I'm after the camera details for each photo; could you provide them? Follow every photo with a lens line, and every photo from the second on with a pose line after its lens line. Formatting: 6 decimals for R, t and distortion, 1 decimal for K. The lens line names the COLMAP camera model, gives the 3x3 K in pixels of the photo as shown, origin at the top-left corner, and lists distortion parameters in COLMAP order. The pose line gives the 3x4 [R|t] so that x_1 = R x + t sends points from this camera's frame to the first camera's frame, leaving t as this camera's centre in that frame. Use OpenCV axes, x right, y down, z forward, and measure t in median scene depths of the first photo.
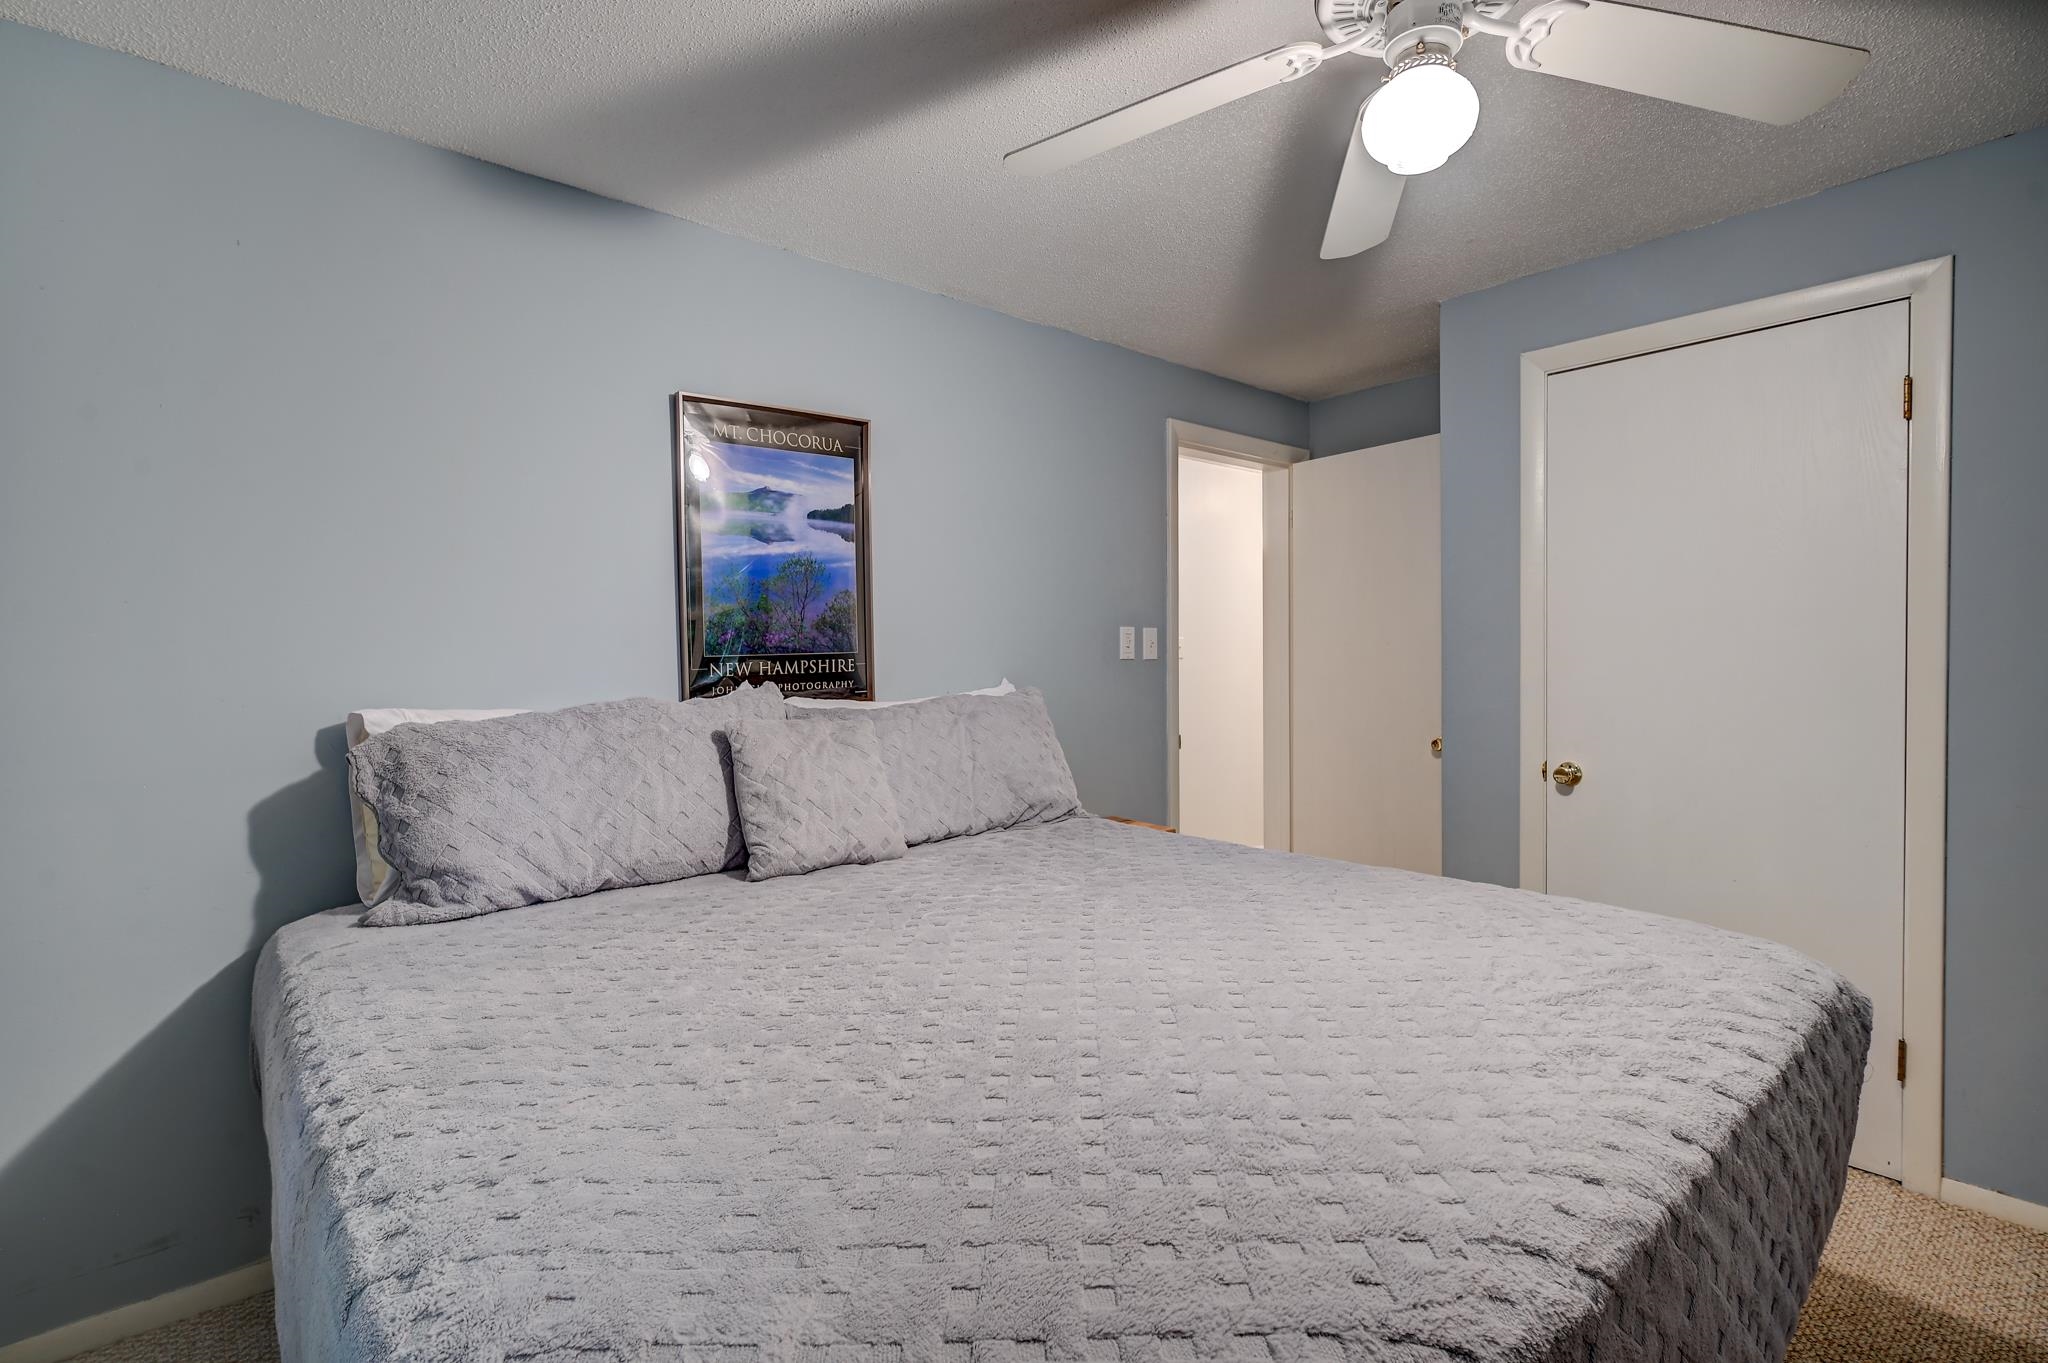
lens RADIAL K [[951.4, 0, 1023.3], [0, 951.4, 669.9], [0, 0, 1]] dist [0.000380, 0.000892]
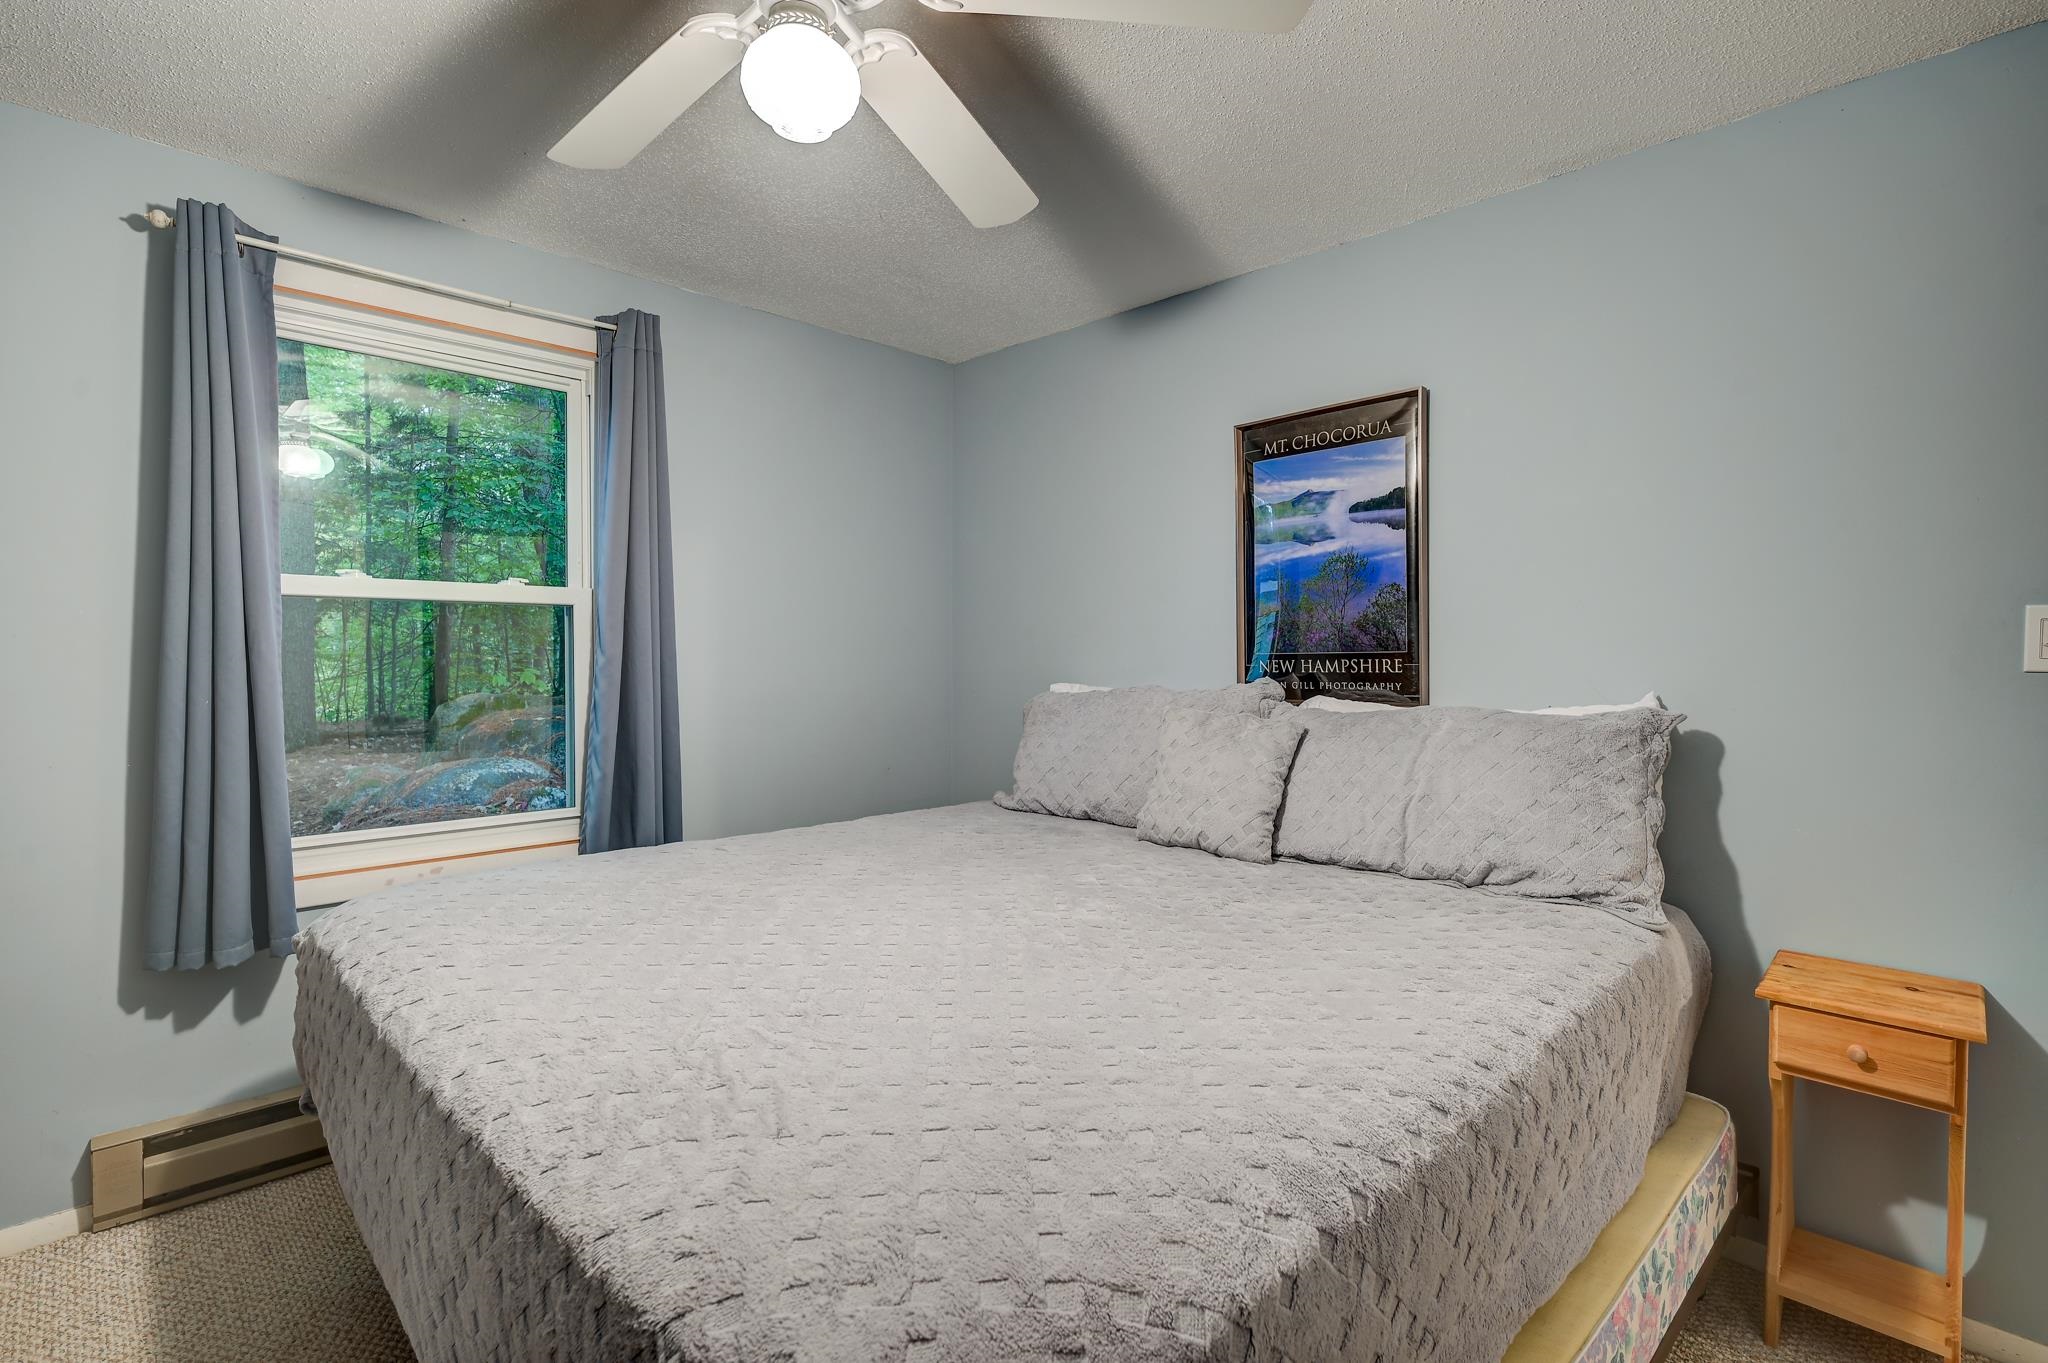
lens RADIAL K [[951.4, 0, 1023.3], [0, 951.4, 669.9], [0, 0, 1]] dist [0.000380, 0.000892]
pose [[0.089048, 0.029646, -0.995586, 0.707689], [-0.021774, 0.999376, 0.027811, -0.019080], [0.995789, 0.019201, 0.089638, 0.581916]]
